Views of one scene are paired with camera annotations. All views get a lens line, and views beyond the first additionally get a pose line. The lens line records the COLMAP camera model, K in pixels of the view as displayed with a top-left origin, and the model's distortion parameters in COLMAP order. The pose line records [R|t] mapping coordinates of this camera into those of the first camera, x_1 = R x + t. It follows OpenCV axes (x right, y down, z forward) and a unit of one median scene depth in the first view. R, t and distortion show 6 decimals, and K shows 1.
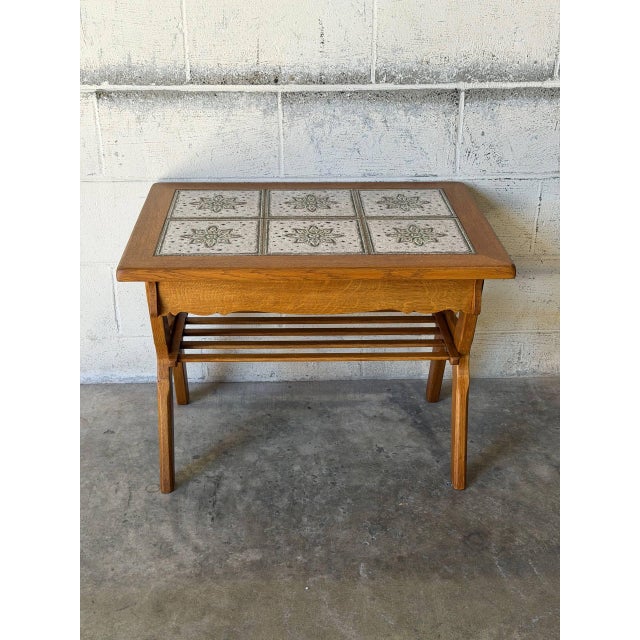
lens RADIAL K [[909.1, 0, 313.5], [0, 909.1, 318.8], [0, 0, 1]] dist [0.119738, 0.000000]
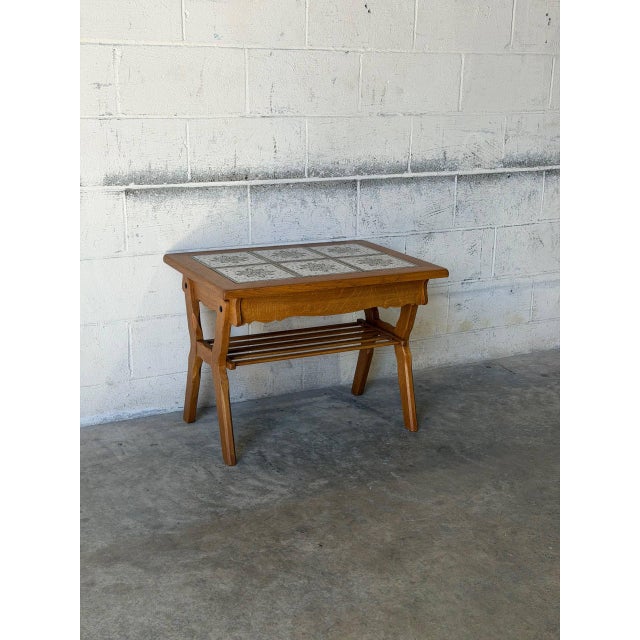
lens RADIAL K [[909.1, 0, 326.9], [0, 909.1, 315.2], [0, 0, 1]] dist [0.119738, 0.000000]
pose [[0.900903, -0.100565, 0.422209, -0.563050], [0.172893, 0.975425, -0.136582, 0.174179], [-0.398098, 0.196044, 0.896150, -0.308212]]
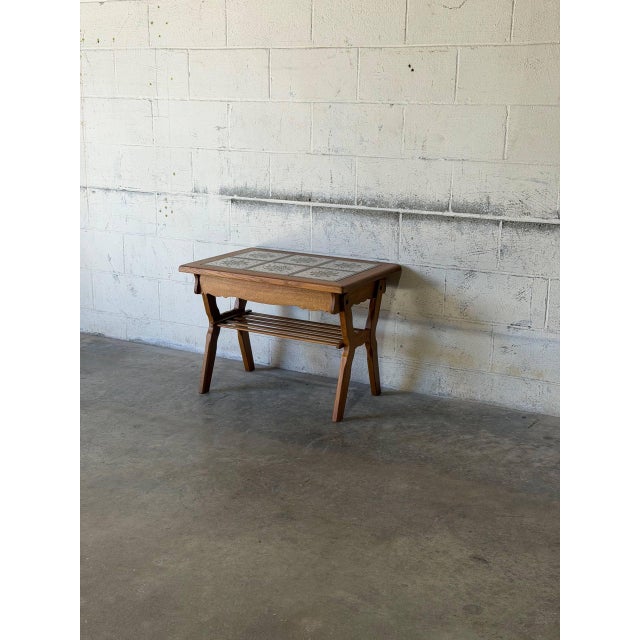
lens RADIAL K [[909.1, 0, 314.5], [0, 909.1, 324.4], [0, 0, 1]] dist [0.119738, 0.000000]
pose [[0.857958, 0.135628, -0.495492, 0.945153], [-0.233056, 0.962313, -0.140136, 0.252777], [0.457813, 0.235708, 0.857233, -0.557851]]
